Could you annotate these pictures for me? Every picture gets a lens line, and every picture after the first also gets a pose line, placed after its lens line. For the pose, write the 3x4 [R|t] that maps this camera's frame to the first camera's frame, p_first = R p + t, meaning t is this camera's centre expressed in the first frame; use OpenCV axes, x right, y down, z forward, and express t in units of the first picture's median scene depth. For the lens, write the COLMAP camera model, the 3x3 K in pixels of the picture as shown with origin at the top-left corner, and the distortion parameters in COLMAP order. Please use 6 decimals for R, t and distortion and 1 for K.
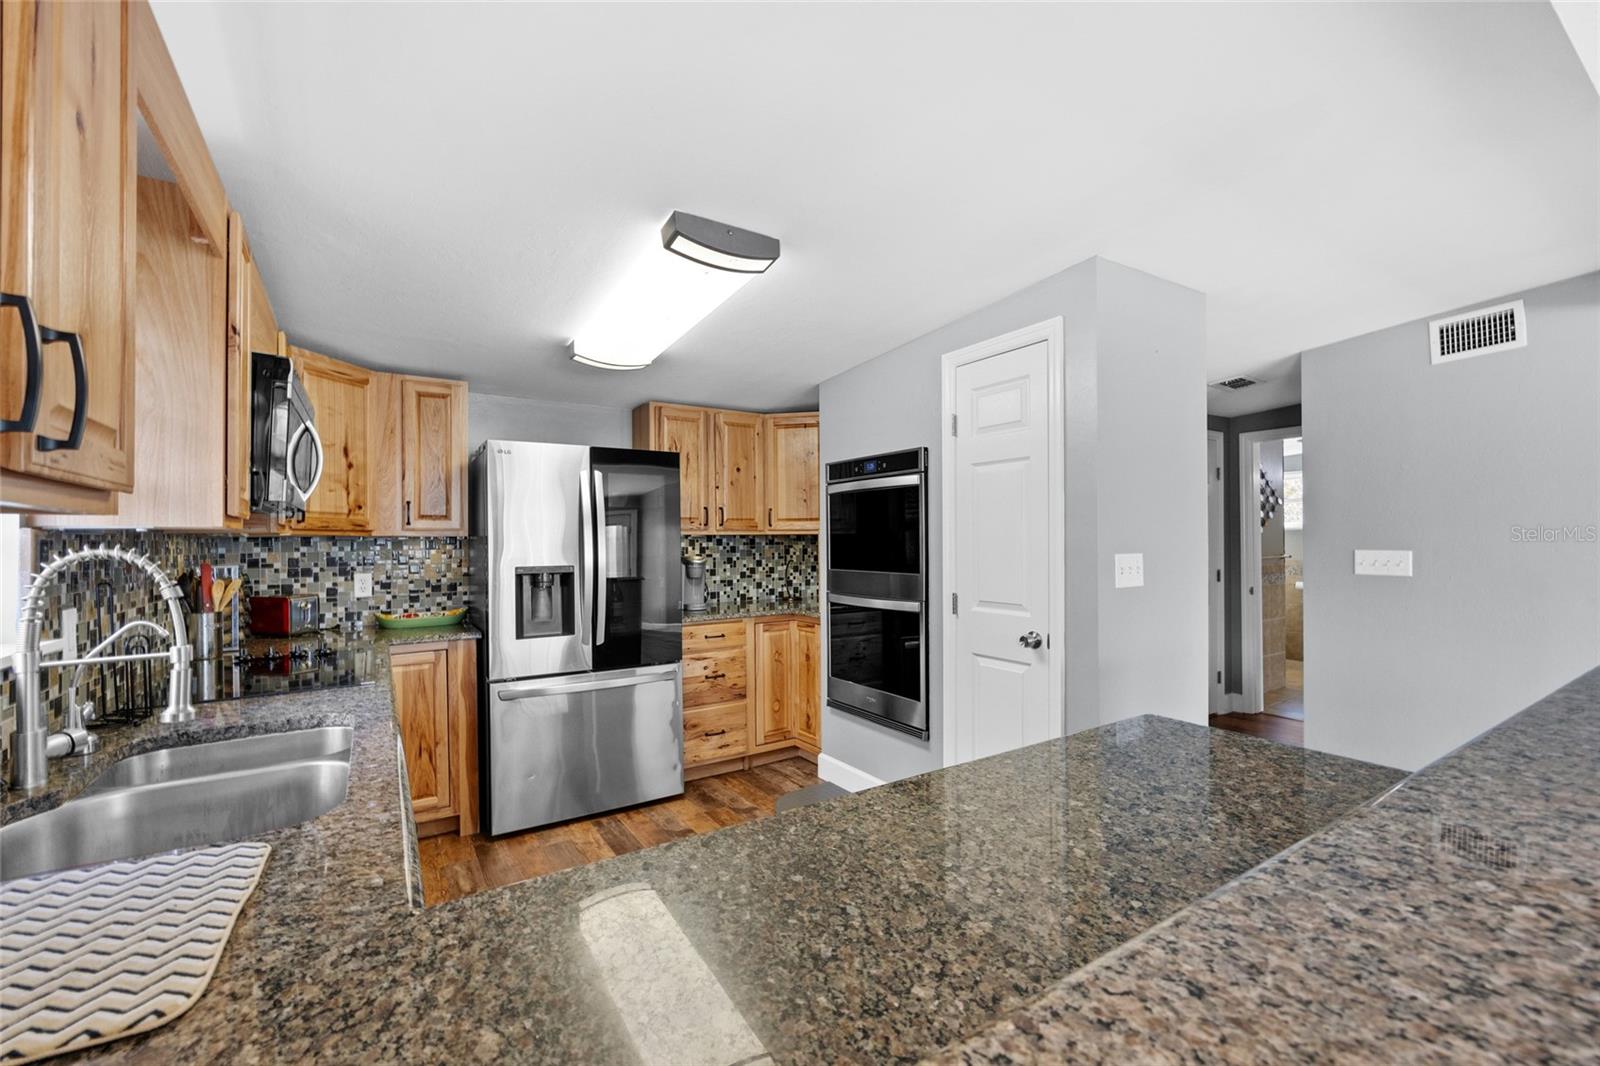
lens RADIAL K [[671.5, 0, 796.3], [0, 671.5, 535.7], [0, 0, 1]] dist [-0.006656, 0.000929]
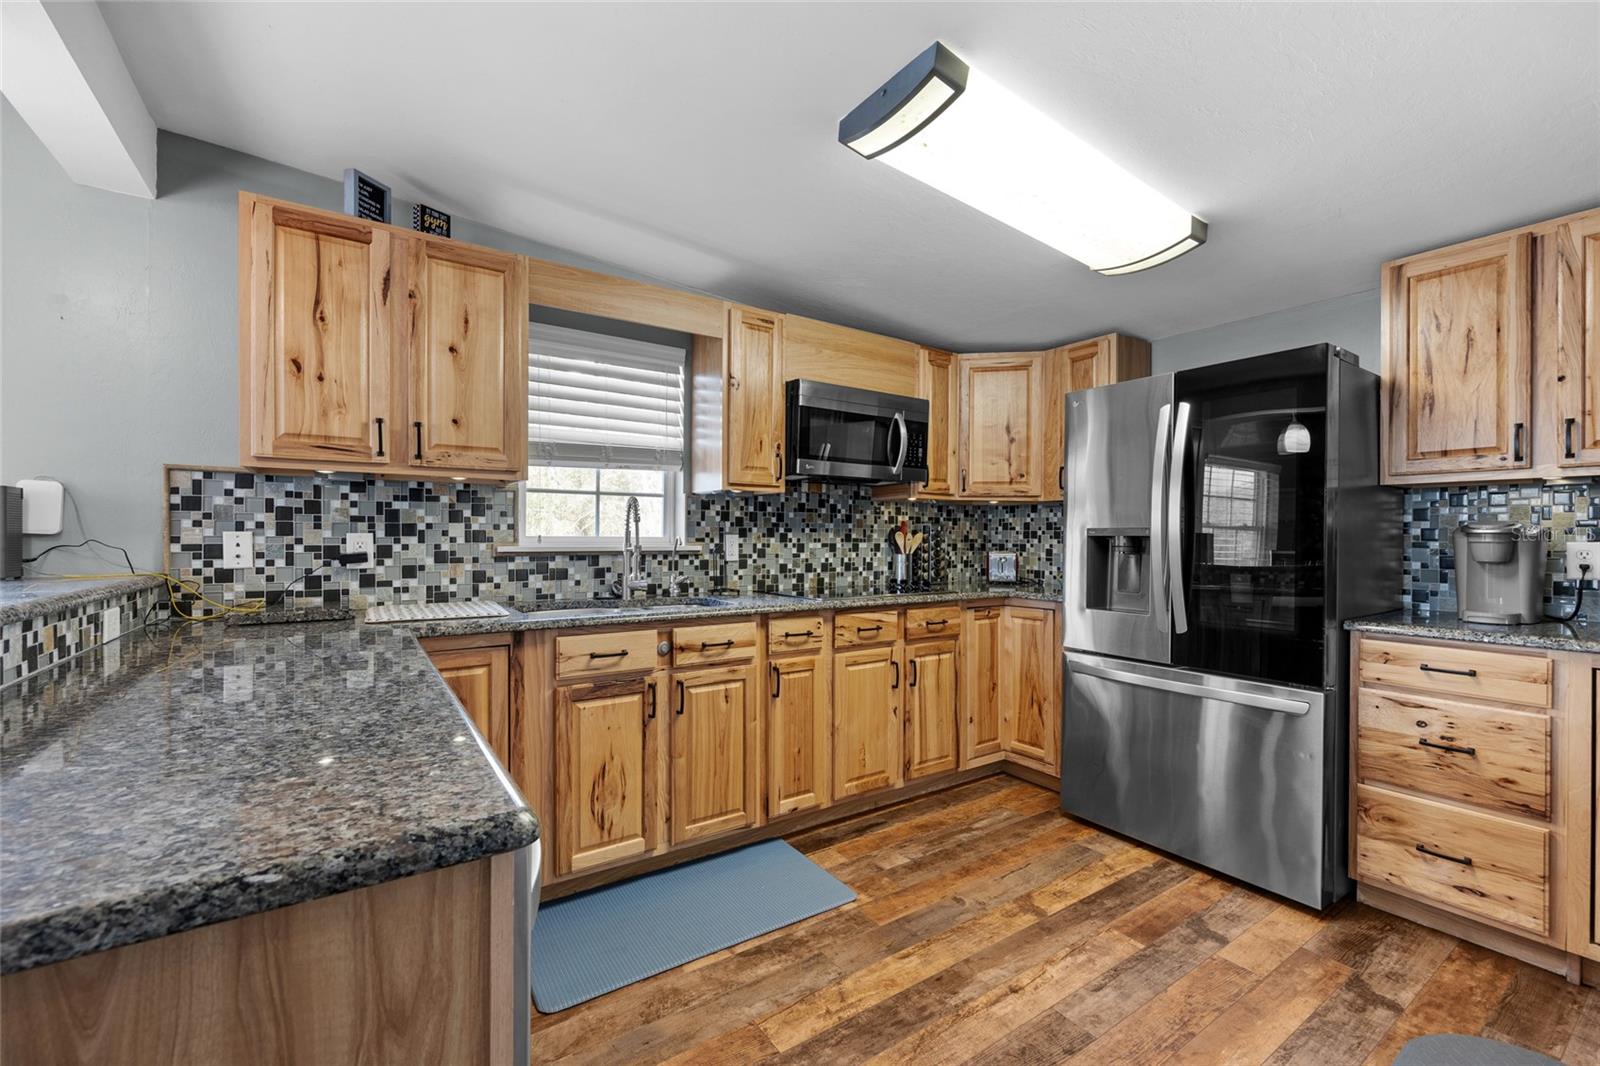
lens RADIAL K [[671.5, 0, 800.4], [0, 671.5, 534.0], [0, 0, 1]] dist [-0.006656, 0.000929]
pose [[0.019326, 0.005748, -0.999797, 0.451266], [-0.000473, 0.999983, 0.005739, 0.046999], [0.999813, 0.000362, 0.019329, 0.562252]]
